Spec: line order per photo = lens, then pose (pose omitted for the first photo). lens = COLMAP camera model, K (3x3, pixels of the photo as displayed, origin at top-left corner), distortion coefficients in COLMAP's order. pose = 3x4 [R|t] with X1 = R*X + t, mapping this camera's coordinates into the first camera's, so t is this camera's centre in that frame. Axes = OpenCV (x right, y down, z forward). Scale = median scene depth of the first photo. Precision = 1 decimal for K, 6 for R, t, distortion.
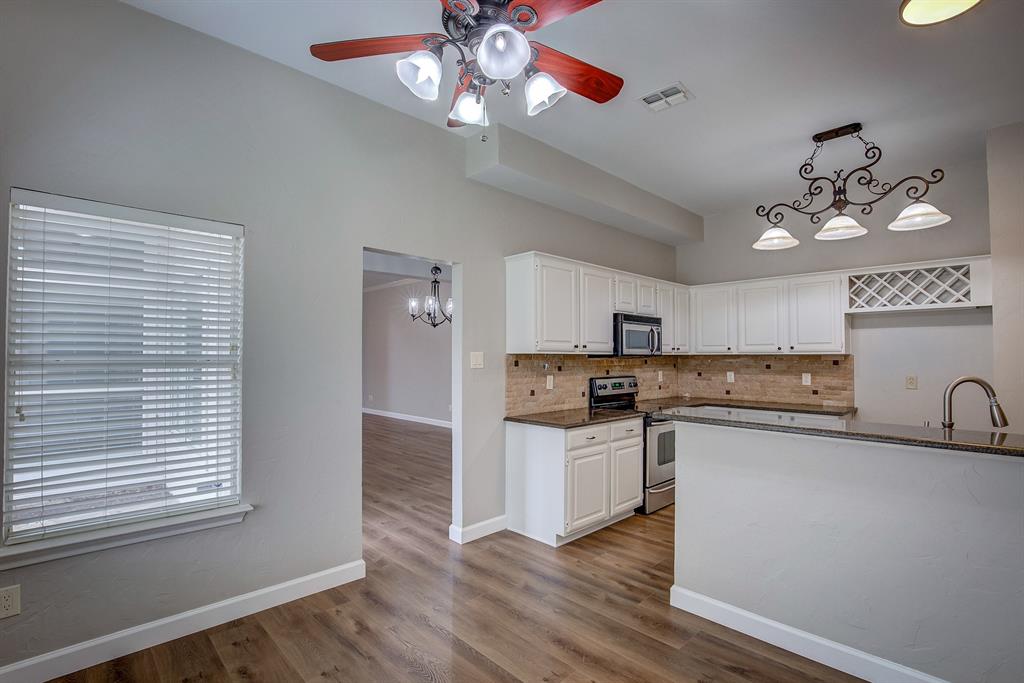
lens RADIAL K [[466.6, 0, 530.3], [0, 466.6, 343.2], [0, 0, 1]] dist [-0.034936, 0.005138]
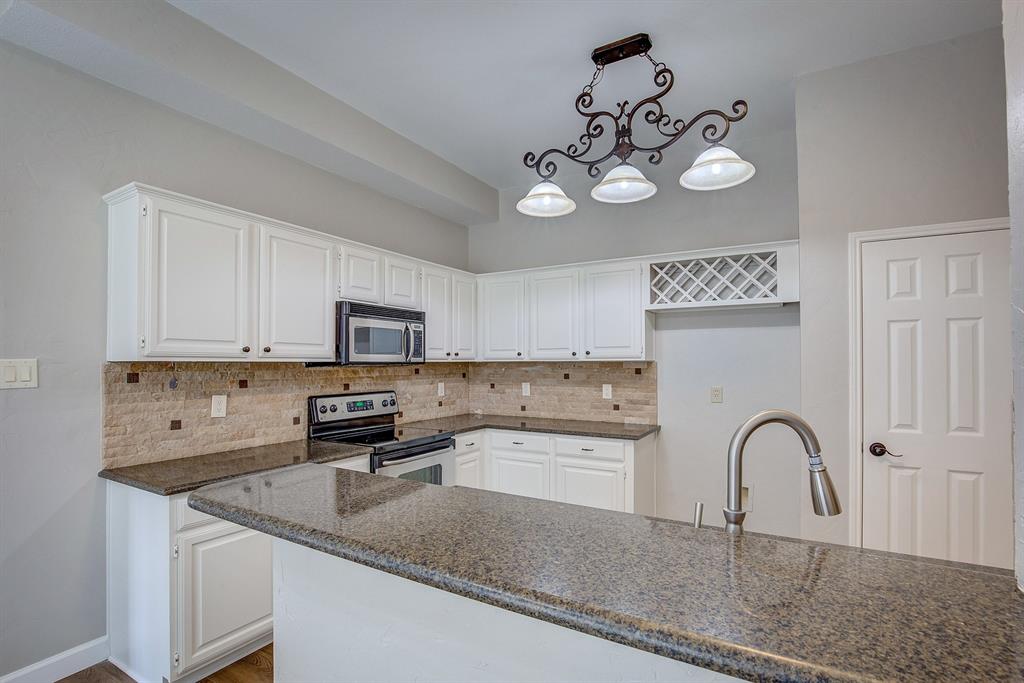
lens RADIAL K [[466.6, 0, 524.9], [0, 466.6, 355.5], [0, 0, 1]] dist [-0.034936, 0.005138]
pose [[0.963276, 0.000286, 0.268513, 0.268640], [-0.003847, 0.999911, 0.012736, 0.005018], [-0.268486, -0.013301, 0.963192, 0.277246]]
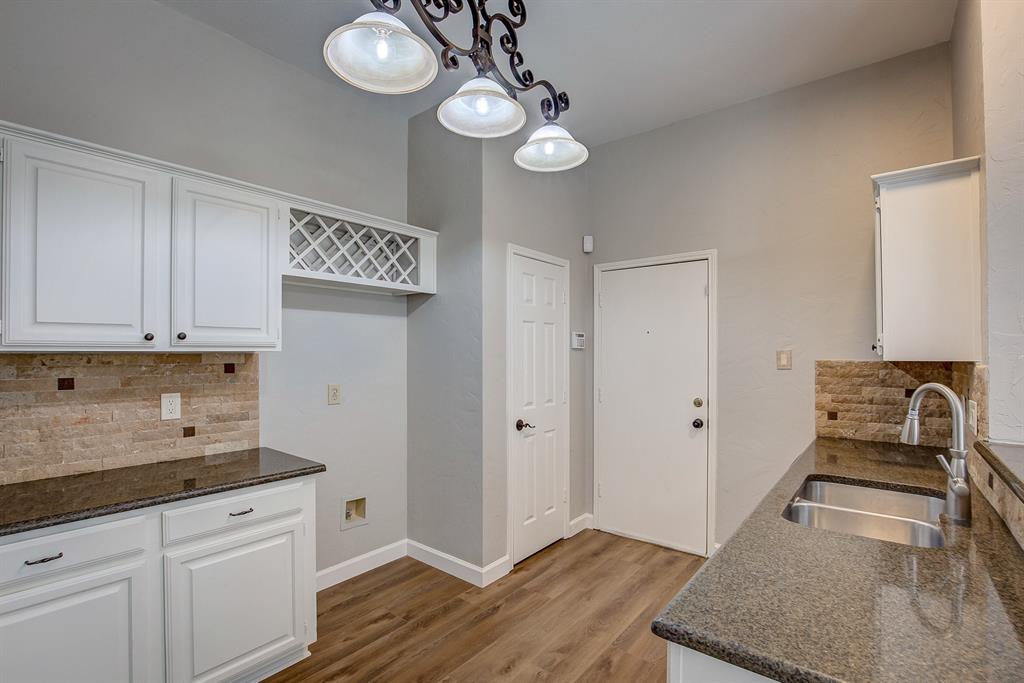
lens RADIAL K [[466.6, 0, 504.3], [0, 466.6, 352.2], [0, 0, 1]] dist [-0.034936, 0.005138]
pose [[-0.091974, 0.002568, 0.995758, 0.131188], [-0.026632, 0.999633, -0.005038, 0.020282], [-0.995405, -0.026982, -0.091872, 0.808528]]
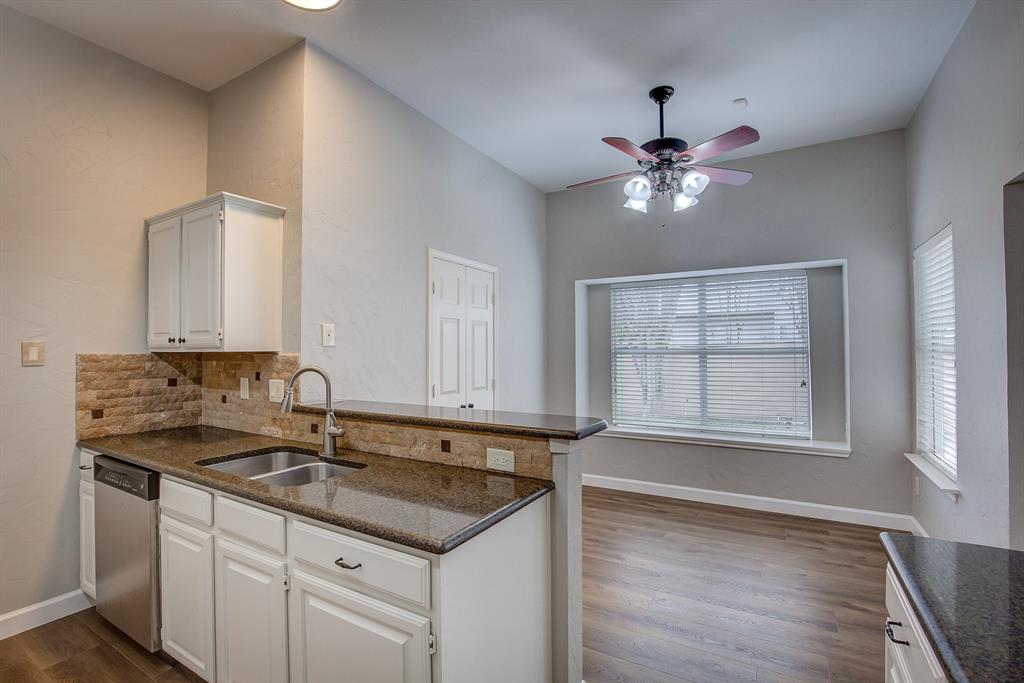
lens RADIAL K [[466.6, 0, 516.1], [0, 466.6, 345.5], [0, 0, 1]] dist [-0.034936, 0.005138]
pose [[-0.964596, 0.000631, -0.263731, 0.352559], [0.010052, 0.999359, -0.034373, 0.030690], [0.263540, -0.035807, -0.963984, 0.989976]]
